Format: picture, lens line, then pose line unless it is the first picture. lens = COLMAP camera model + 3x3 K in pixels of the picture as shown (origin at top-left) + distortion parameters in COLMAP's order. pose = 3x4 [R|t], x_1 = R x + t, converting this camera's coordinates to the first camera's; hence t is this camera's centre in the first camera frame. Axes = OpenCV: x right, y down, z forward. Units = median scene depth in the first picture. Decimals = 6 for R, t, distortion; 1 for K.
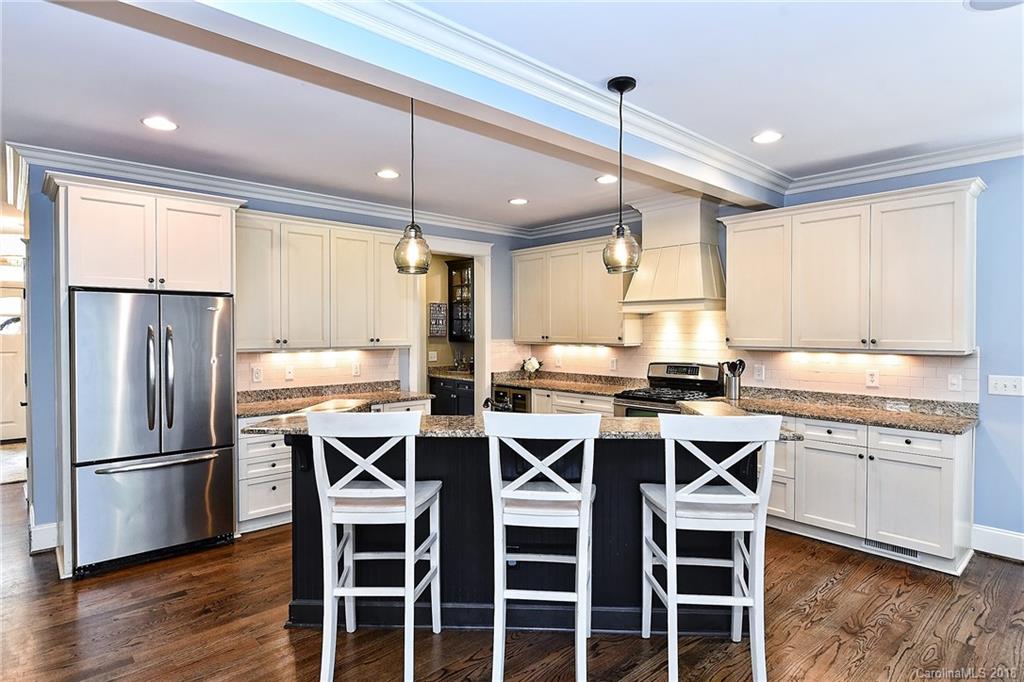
lens RADIAL K [[577.3, 0, 512.0], [0, 577.3, 341.0], [0, 0, 1]] dist [-0.000955, -0.000894]
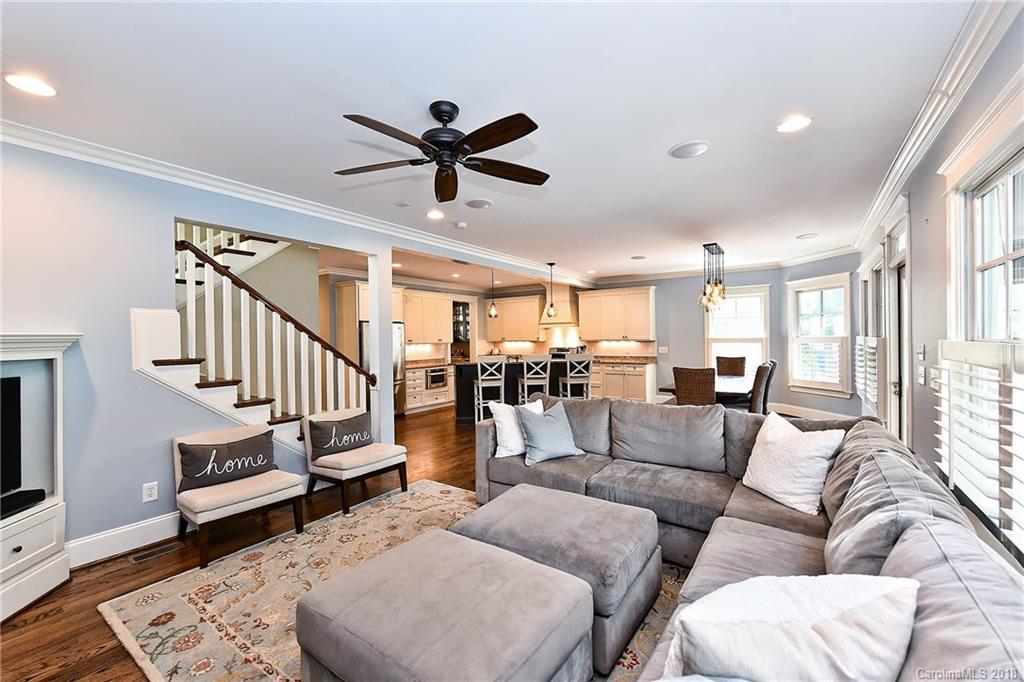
lens RADIAL K [[418.4, 0, 512.0], [0, 418.4, 341.0], [0, 0, 1]] dist [0.000511, -0.000177]
pose [[0.978593, -0.015622, 0.205213, -0.382811], [0.018405, 0.999763, -0.011661, 0.034820], [-0.204982, 0.015188, 0.978648, -0.958586]]
